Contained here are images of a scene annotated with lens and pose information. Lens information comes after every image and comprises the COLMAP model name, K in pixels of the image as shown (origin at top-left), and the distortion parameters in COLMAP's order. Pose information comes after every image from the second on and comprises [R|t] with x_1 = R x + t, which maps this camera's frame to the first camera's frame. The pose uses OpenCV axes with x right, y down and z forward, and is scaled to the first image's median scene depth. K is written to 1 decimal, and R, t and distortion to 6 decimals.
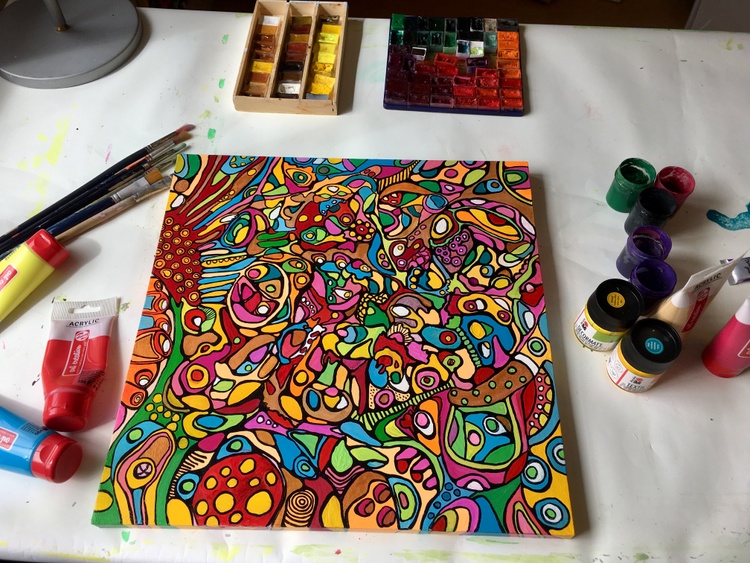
lens RADIAL K [[661.7, 0, 368.9], [0, 661.7, 276.2], [0, 0, 1]] dist [0.066230, -0.113740]
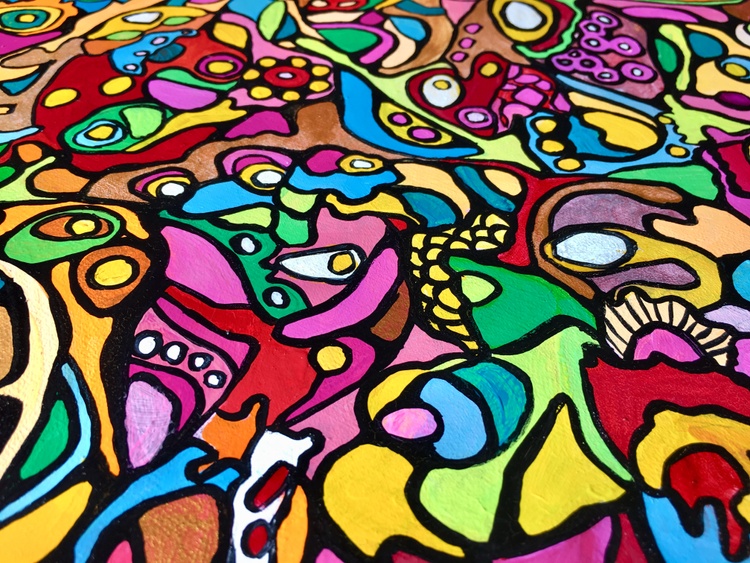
lens RADIAL K [[661.7, 0, 376.1], [0, 661.7, 282.1], [0, 0, 1]] dist [0.066230, -0.113740]
pose [[0.913742, -0.293352, 0.281106, -0.088736], [0.345356, 0.925239, -0.157041, 0.074753], [-0.214022, 0.240576, 0.946741, 0.812486]]
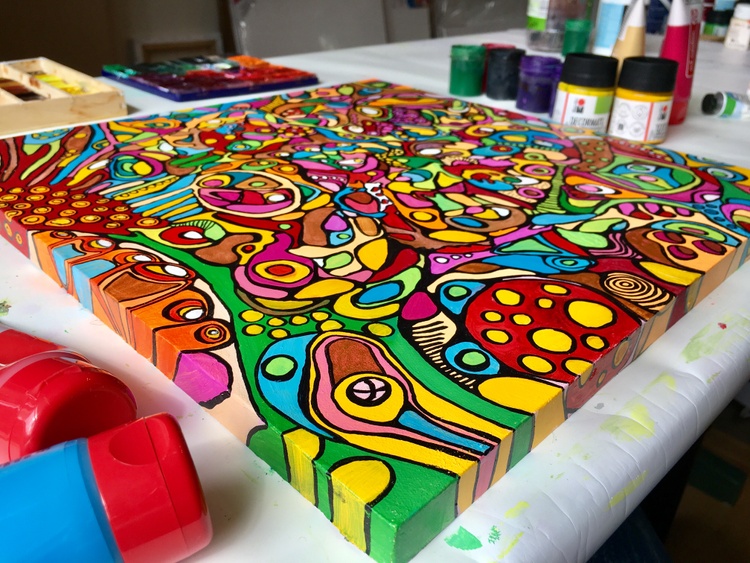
lens RADIAL K [[661.7, 0, 376.2], [0, 661.7, 279.0], [0, 0, 1]] dist [0.066230, -0.113740]
pose [[0.677617, -0.313992, 0.665014, -0.509670], [0.604735, 0.752478, -0.260906, 0.307775], [-0.418486, 0.578952, 0.699774, 0.616704]]
